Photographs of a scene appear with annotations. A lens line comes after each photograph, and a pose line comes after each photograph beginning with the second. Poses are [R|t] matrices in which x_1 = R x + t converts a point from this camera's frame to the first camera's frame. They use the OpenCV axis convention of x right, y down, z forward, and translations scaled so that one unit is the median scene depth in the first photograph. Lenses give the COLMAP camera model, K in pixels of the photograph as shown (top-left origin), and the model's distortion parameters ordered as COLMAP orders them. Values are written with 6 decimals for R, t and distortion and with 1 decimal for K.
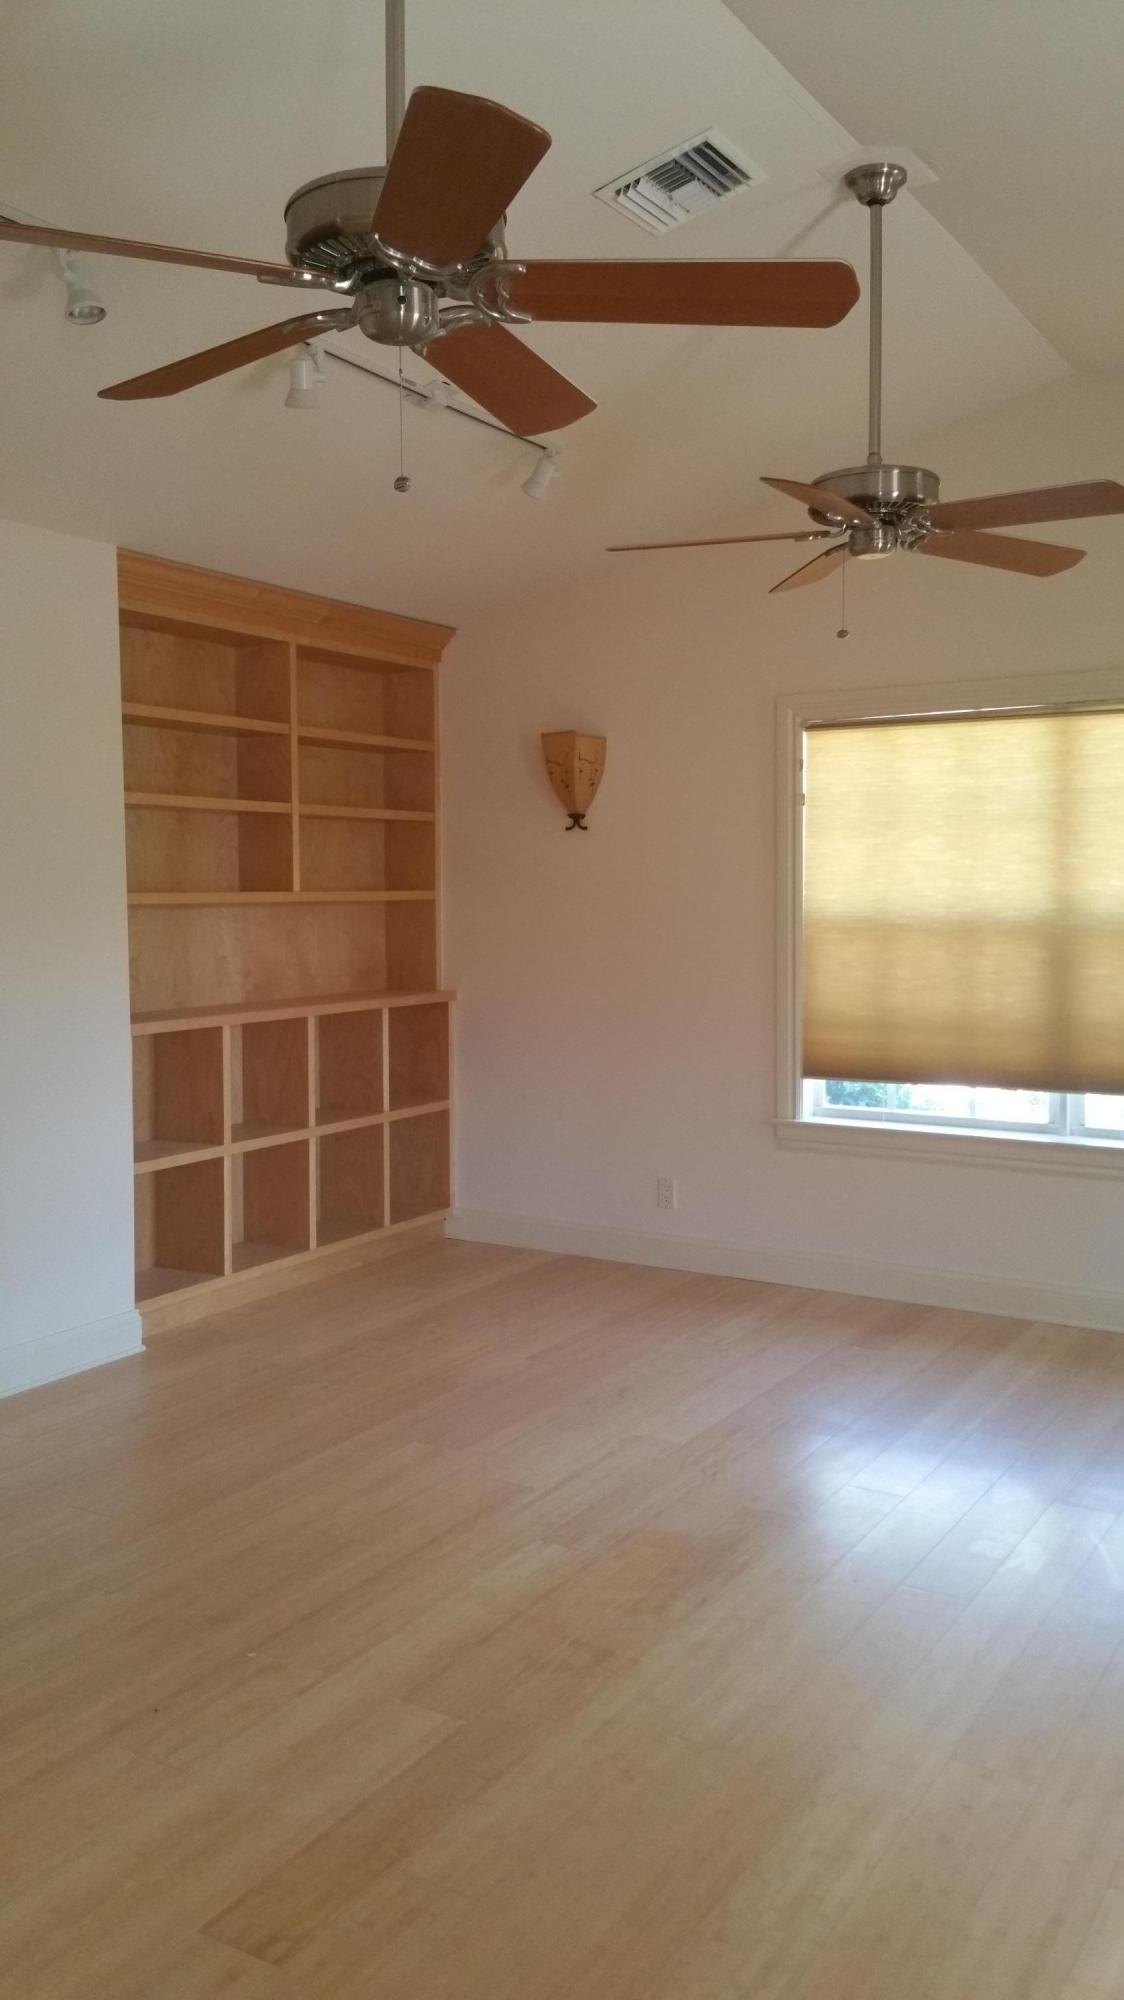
lens RADIAL K [[1700.9, 0, 566.8], [0, 1700.9, 997.0], [0, 0, 1]] dist [0.067404, -0.129710]
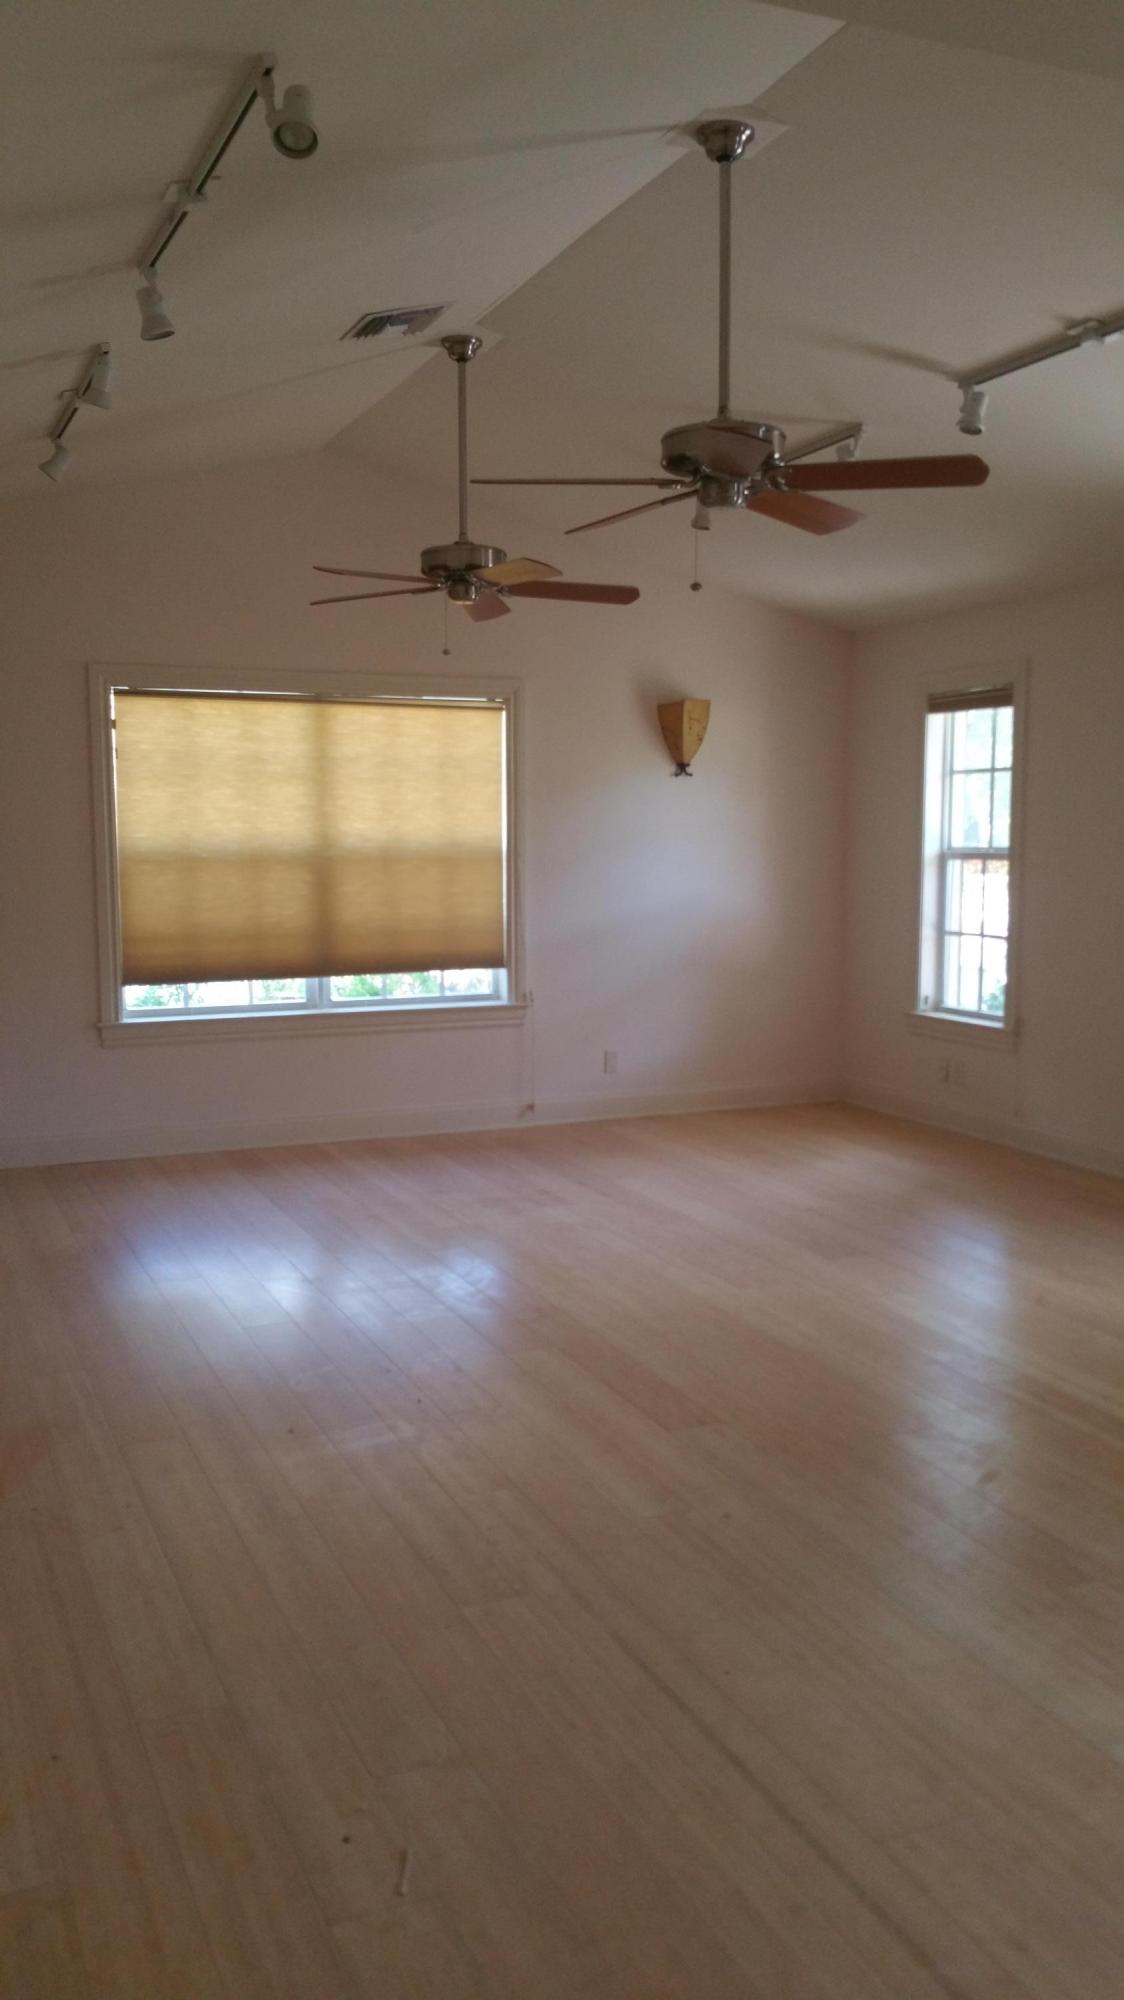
lens RADIAL K [[1700.9, 0, 582.9], [0, 1700.9, 1006.5], [0, 0, 1]] dist [0.067404, -0.129710]
pose [[0.528399, -0.079414, 0.845274, -0.750534], [0.061549, 0.996579, 0.055153, 0.015936], [-0.846762, 0.022883, 0.531479, 0.090558]]
